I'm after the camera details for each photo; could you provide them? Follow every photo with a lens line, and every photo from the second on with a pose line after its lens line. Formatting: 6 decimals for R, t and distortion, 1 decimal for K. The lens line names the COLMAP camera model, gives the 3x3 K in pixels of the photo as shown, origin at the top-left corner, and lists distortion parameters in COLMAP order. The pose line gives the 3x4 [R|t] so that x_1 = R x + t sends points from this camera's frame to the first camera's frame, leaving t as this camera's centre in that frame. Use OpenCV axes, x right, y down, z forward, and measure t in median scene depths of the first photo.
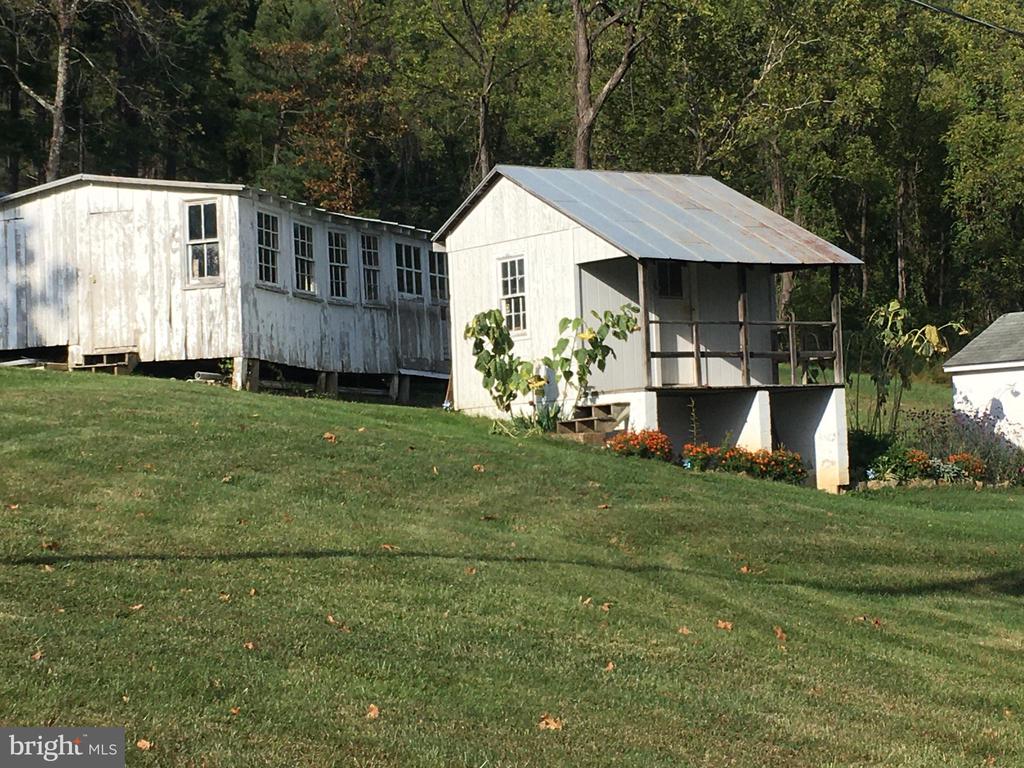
lens RADIAL K [[2207.1, 0, 512.7], [0, 2207.1, 384.9], [0, 0, 1]] dist [0.006446, 0.000000]
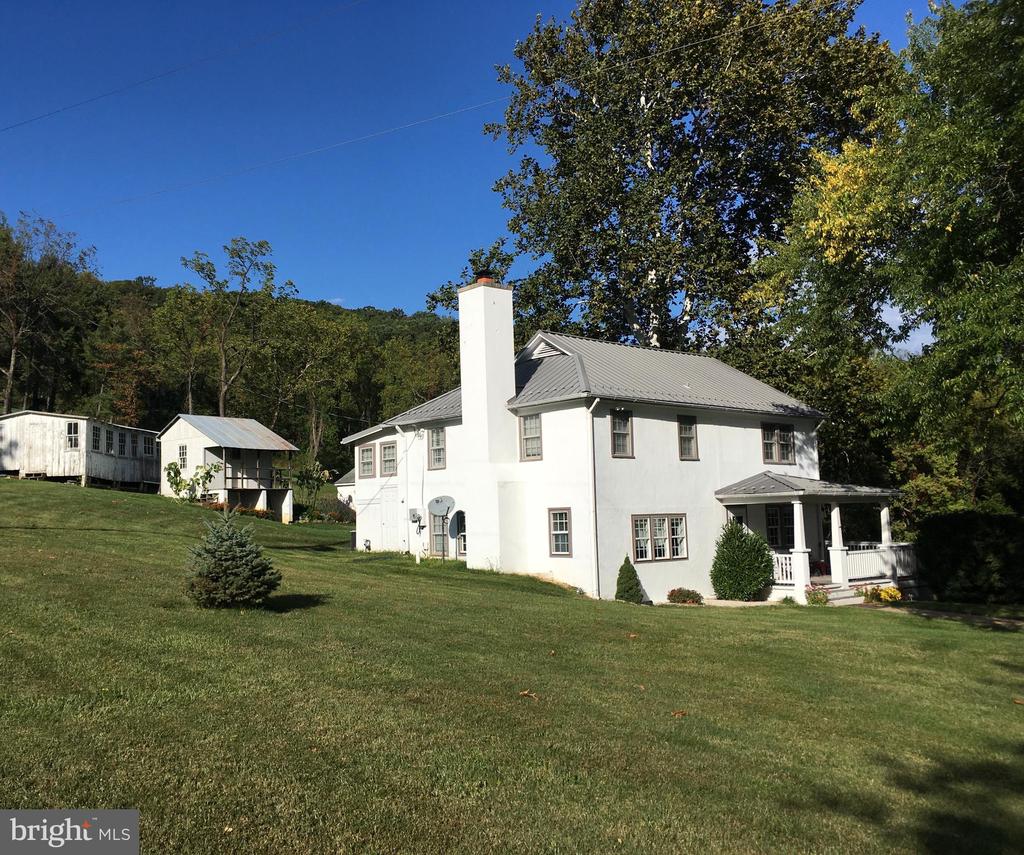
lens RADIAL K [[1054.3, 0, 508.2], [0, 1054.3, 419.6], [0, 0, 1]] dist [0.009172, 0.000000]
pose [[0.965593, 0.036381, 0.257501, 0.056194], [-0.019078, 0.997408, -0.069376, -0.000265], [-0.259358, 0.062076, 0.963784, -0.502979]]
